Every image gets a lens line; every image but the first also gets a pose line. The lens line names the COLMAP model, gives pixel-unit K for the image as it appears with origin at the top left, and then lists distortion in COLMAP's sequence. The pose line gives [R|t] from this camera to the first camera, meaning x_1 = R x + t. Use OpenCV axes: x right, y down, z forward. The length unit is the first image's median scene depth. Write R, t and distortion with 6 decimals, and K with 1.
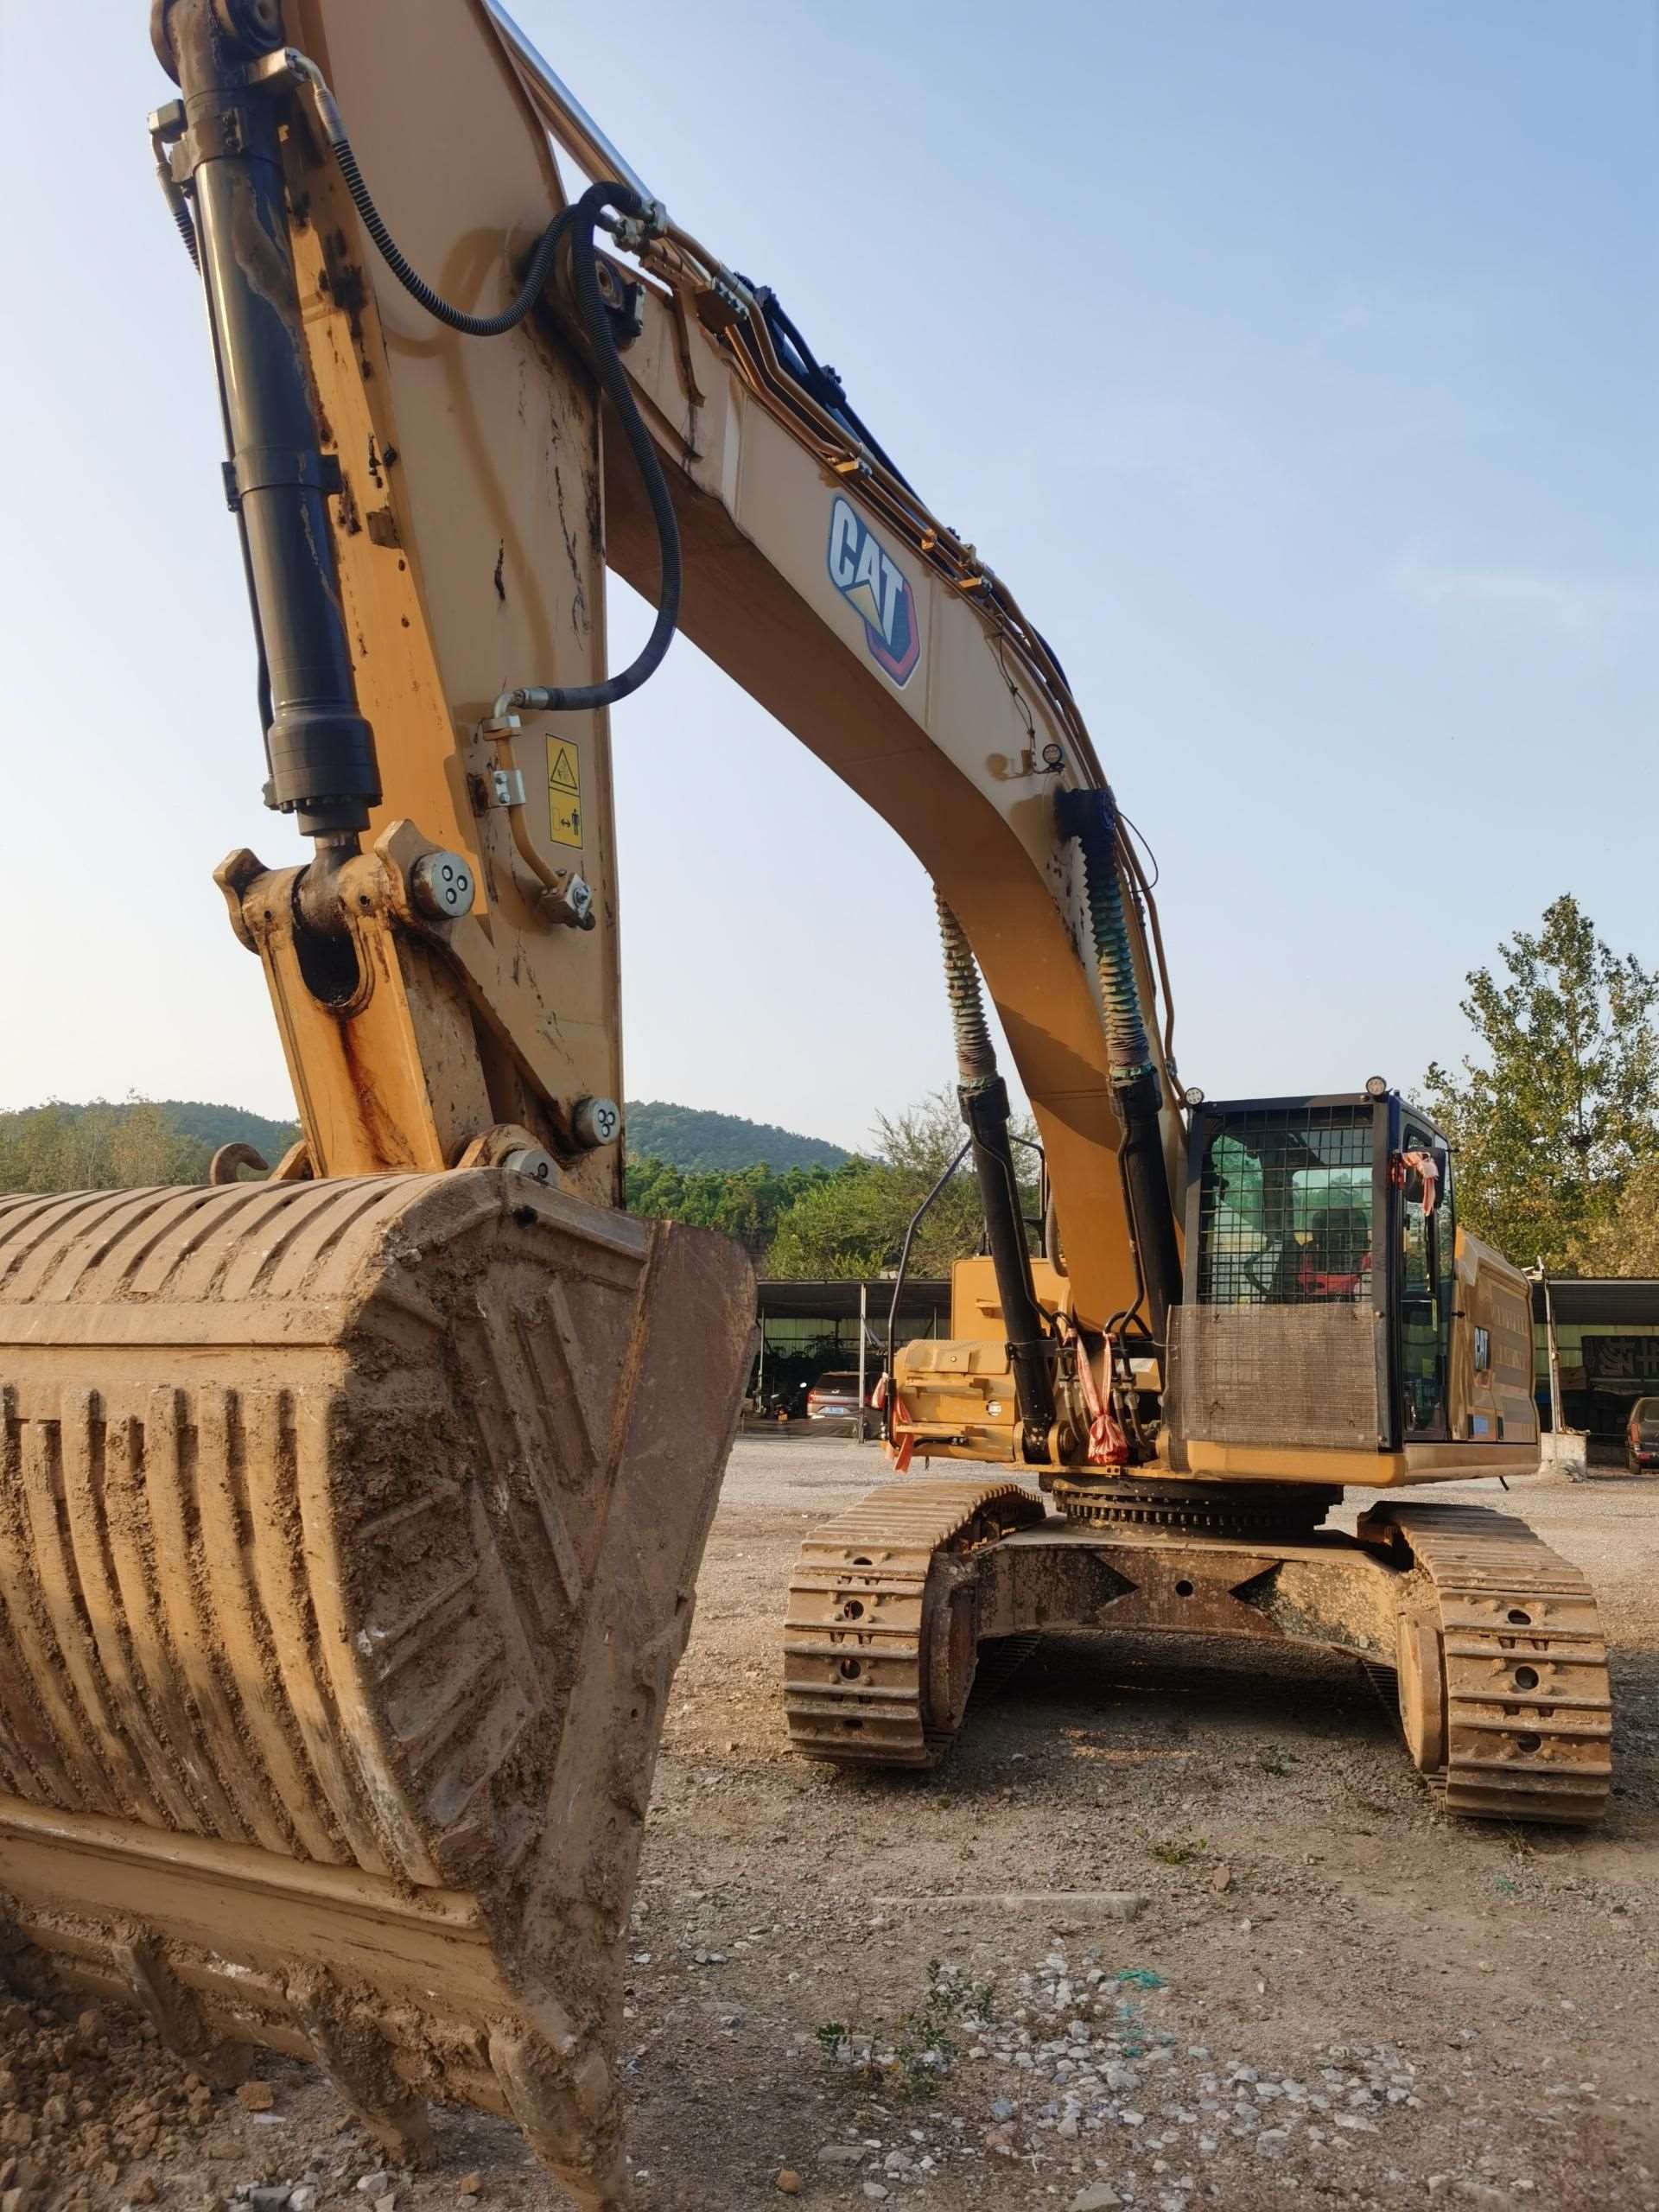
lens RADIAL K [[1749.3, 0, 828.8], [0, 1749.3, 1071.6], [0, 0, 1]] dist [0.065427, -0.112478]
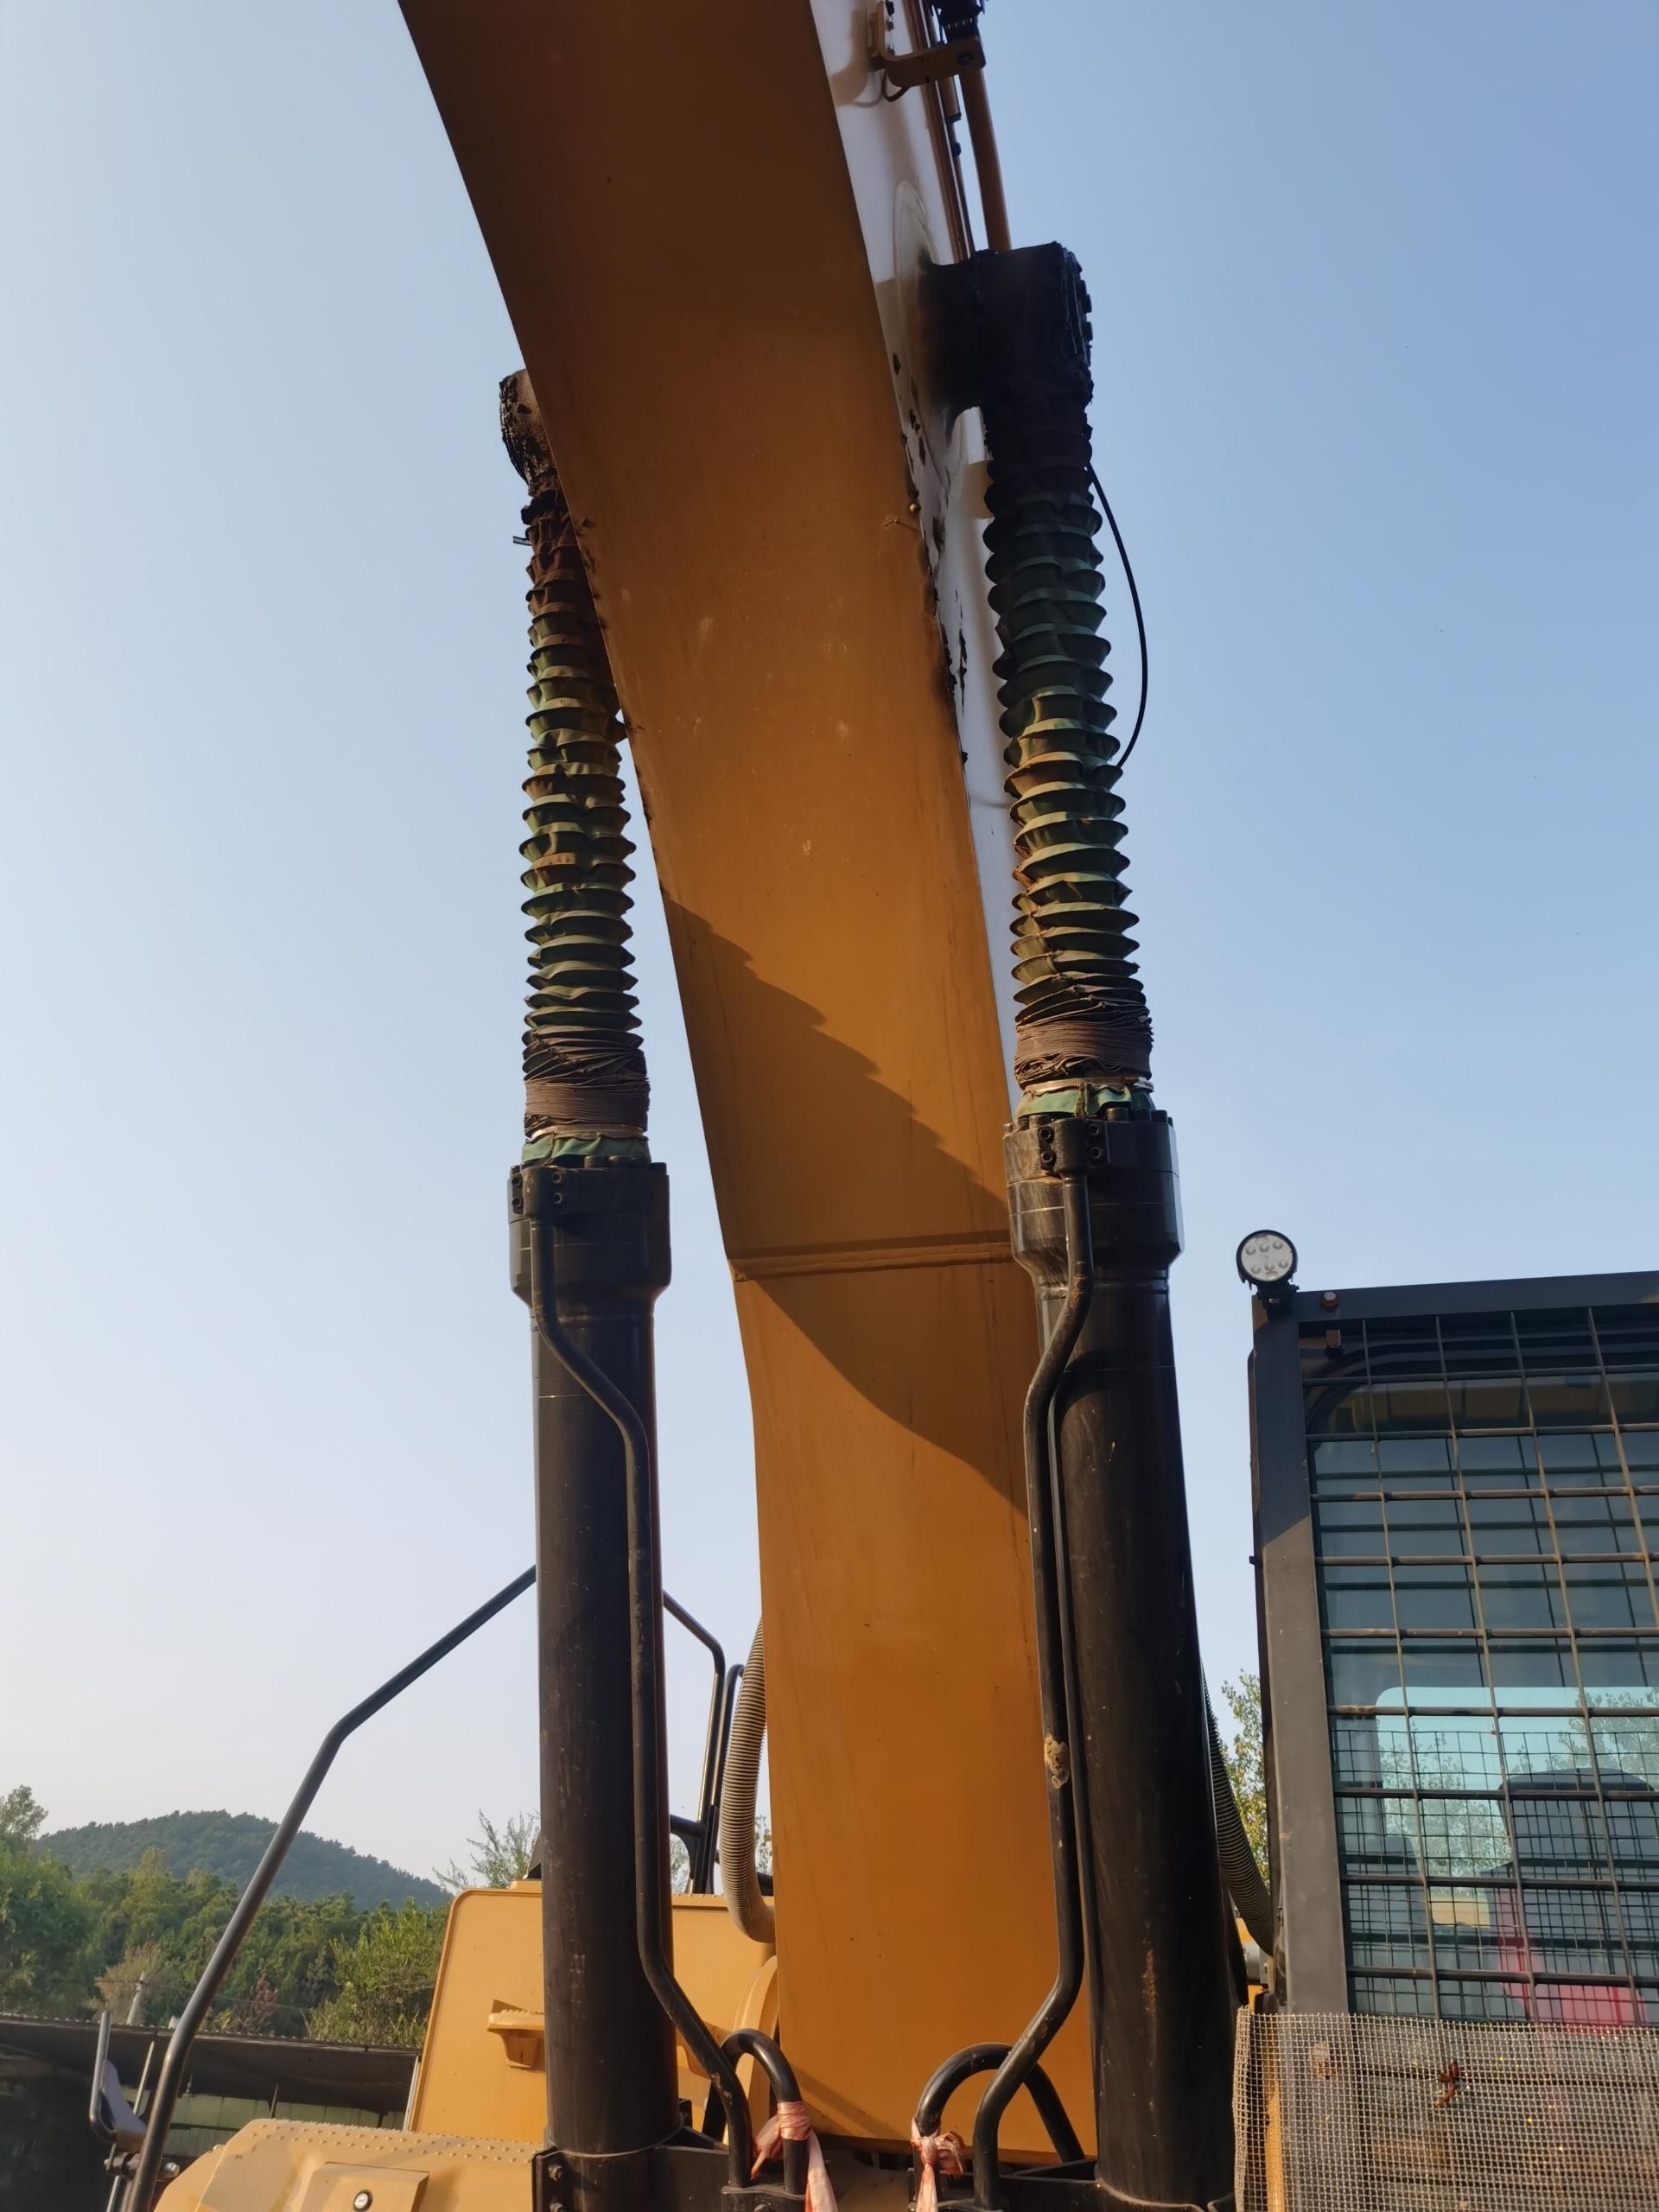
lens RADIAL K [[1749.3, 0, 828.8], [0, 1749.3, 1071.6], [0, 0, 1]] dist [0.065427, -0.112478]
pose [[0.977162, 0.160420, 0.139353, 0.071366], [-0.093067, 0.912644, -0.398019, 0.095565], [-0.191030, 0.375960, 0.906731, 0.607616]]
